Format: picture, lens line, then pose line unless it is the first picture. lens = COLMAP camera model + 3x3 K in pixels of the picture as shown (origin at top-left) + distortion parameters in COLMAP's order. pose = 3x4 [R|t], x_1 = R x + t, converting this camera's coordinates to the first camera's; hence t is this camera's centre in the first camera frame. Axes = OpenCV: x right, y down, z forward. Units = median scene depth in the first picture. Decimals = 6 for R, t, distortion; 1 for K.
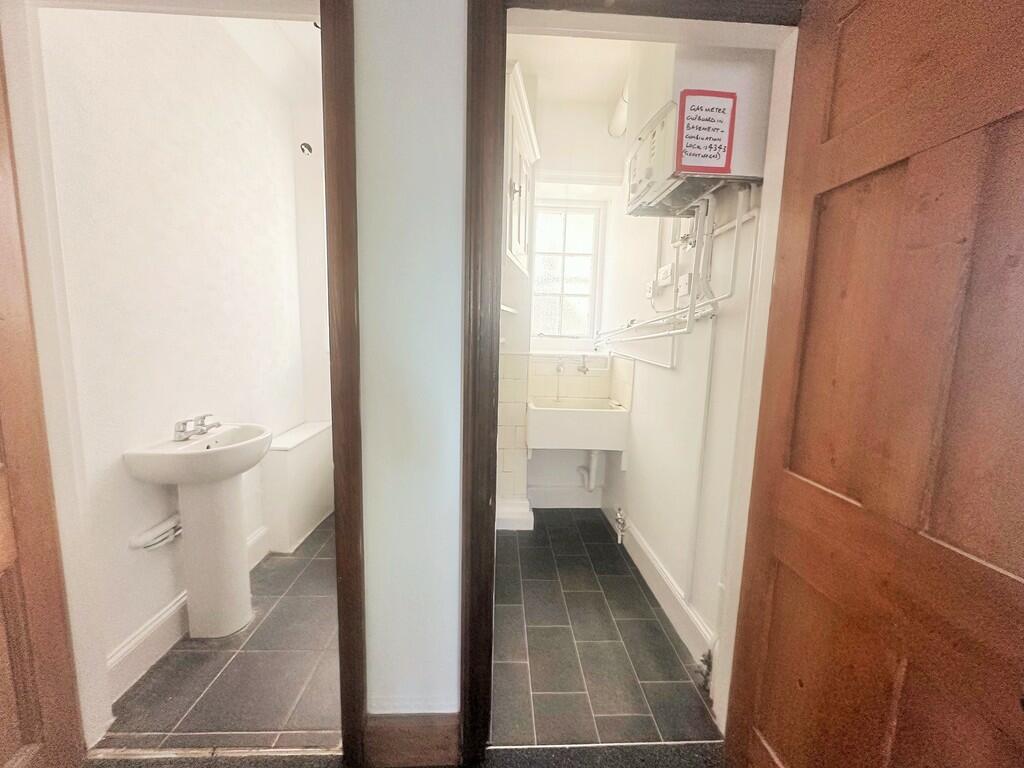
lens RADIAL K [[410.7, 0, 512.0], [0, 410.7, 384.0], [0, 0, 1]] dist [-0.003273, 0.000514]
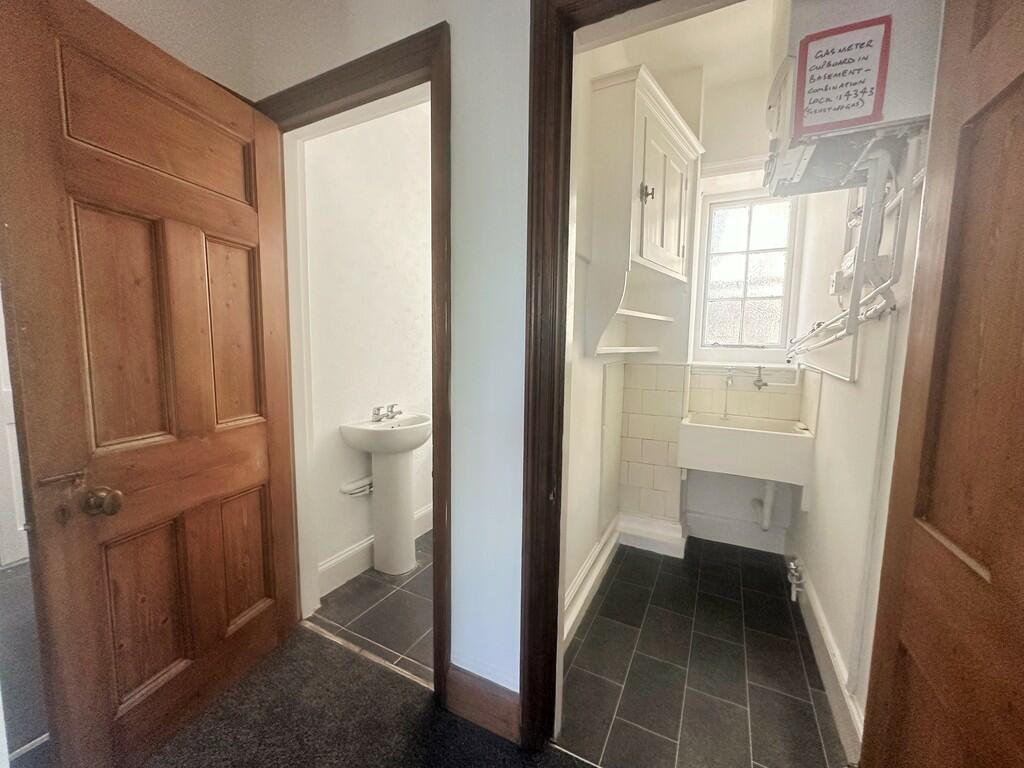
lens RADIAL K [[410.7, 0, 512.0], [0, 410.7, 384.0], [0, 0, 1]] dist [-0.003273, 0.000514]
pose [[0.869238, 0.035333, -0.493129, 0.259944], [-0.053652, 0.998294, -0.023043, 0.020813], [0.491474, 0.046487, 0.869651, 0.022653]]
